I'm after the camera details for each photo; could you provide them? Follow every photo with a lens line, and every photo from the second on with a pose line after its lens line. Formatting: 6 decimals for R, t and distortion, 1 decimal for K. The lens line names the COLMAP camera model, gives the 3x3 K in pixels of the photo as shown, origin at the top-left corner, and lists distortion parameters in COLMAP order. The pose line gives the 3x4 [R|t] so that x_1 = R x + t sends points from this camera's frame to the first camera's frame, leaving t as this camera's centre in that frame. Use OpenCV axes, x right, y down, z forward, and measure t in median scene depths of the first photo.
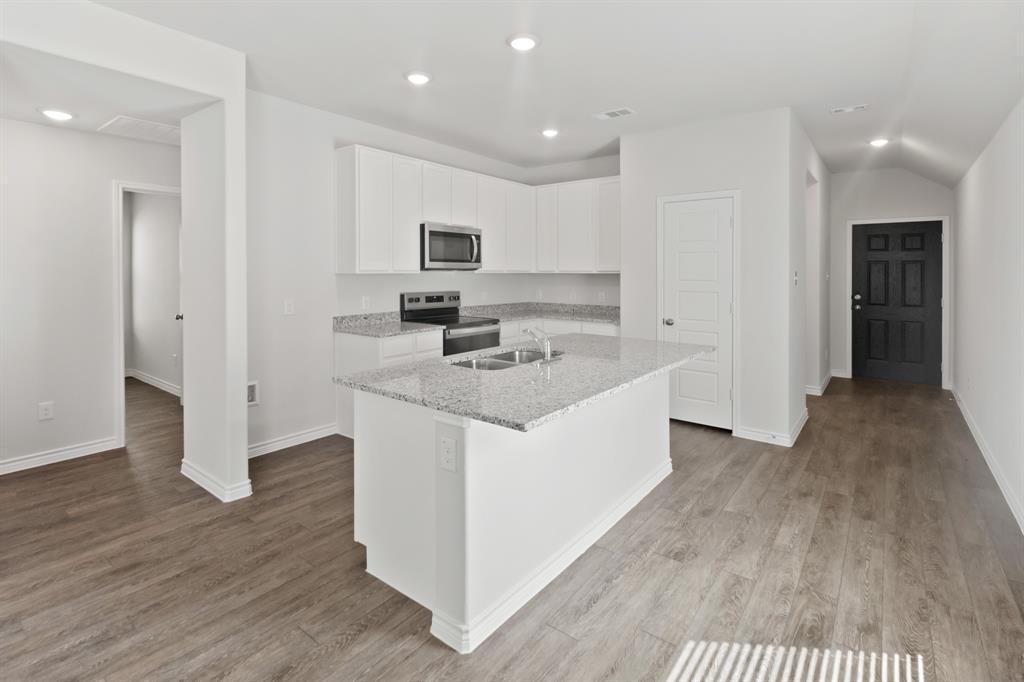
lens RADIAL K [[496.3, 0, 502.9], [0, 496.3, 277.9], [0, 0, 1]] dist [-0.001610, -0.001599]
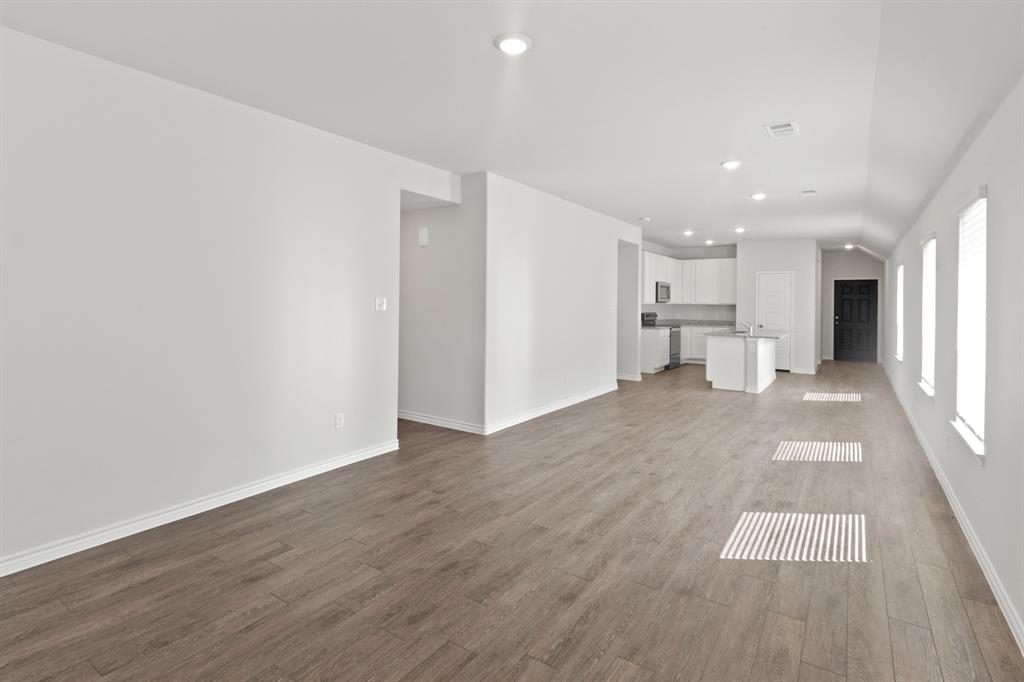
lens RADIAL K [[496.3, 0, 514.0], [0, 496.3, 304.6], [0, 0, 1]] dist [-0.001610, -0.001599]
pose [[0.998013, 0.007074, 0.062604, -0.732388], [-0.006844, 0.999969, -0.003881, 0.005746], [-0.062629, 0.003445, 0.998031, -0.940357]]
